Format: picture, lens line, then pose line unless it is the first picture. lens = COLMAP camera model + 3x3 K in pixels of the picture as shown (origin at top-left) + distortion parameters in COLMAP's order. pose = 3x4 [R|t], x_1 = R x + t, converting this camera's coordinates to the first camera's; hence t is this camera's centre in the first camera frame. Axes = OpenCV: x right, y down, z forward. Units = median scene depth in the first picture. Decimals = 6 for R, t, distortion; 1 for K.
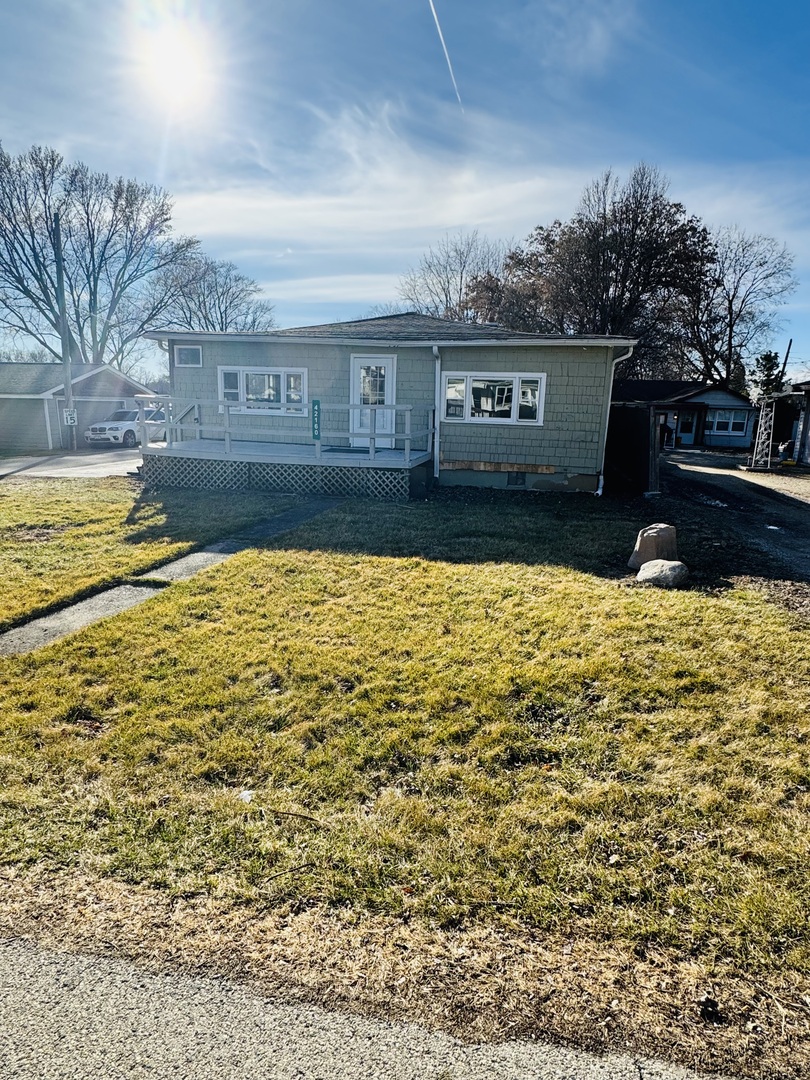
lens RADIAL K [[615.1, 0, 405.0], [0, 615.1, 540.0], [0, 0, 1]] dist [0.008965, -0.001556]
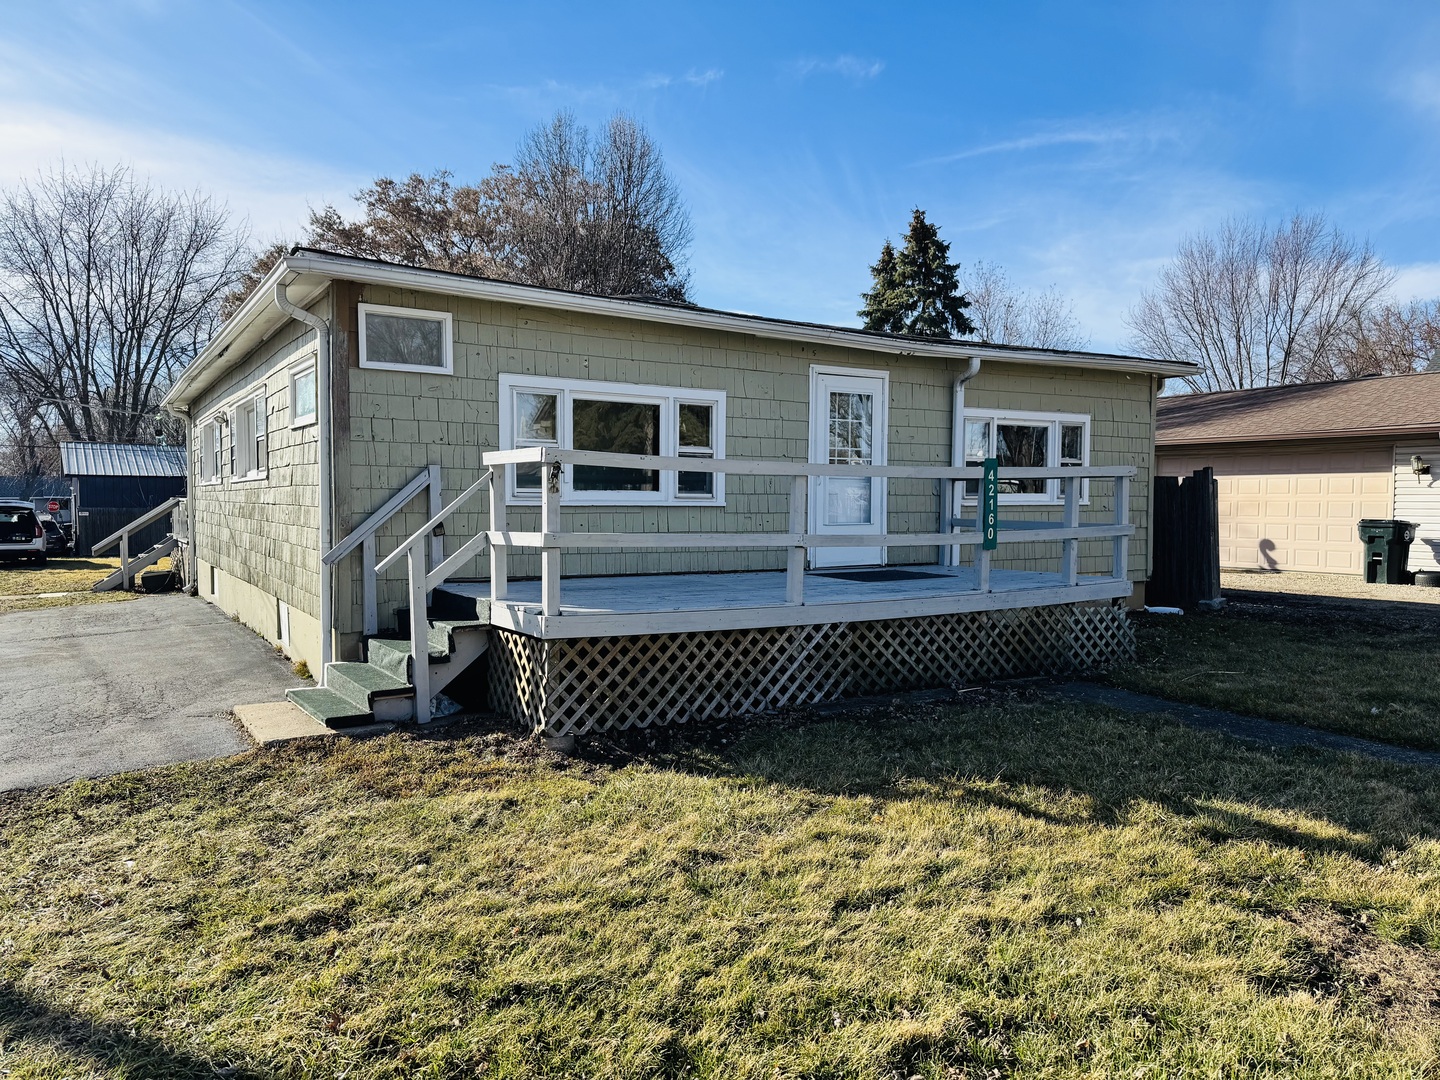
lens RADIAL K [[999.2, 0, 723.4], [0, 999.2, 543.7], [0, 0, 1]] dist [0.090583, -0.101989]
pose [[0.711644, -0.060535, 0.699927, -1.348700], [0.176479, 0.979738, -0.094698, -0.239636], [-0.680013, 0.190914, 0.707908, 1.135301]]
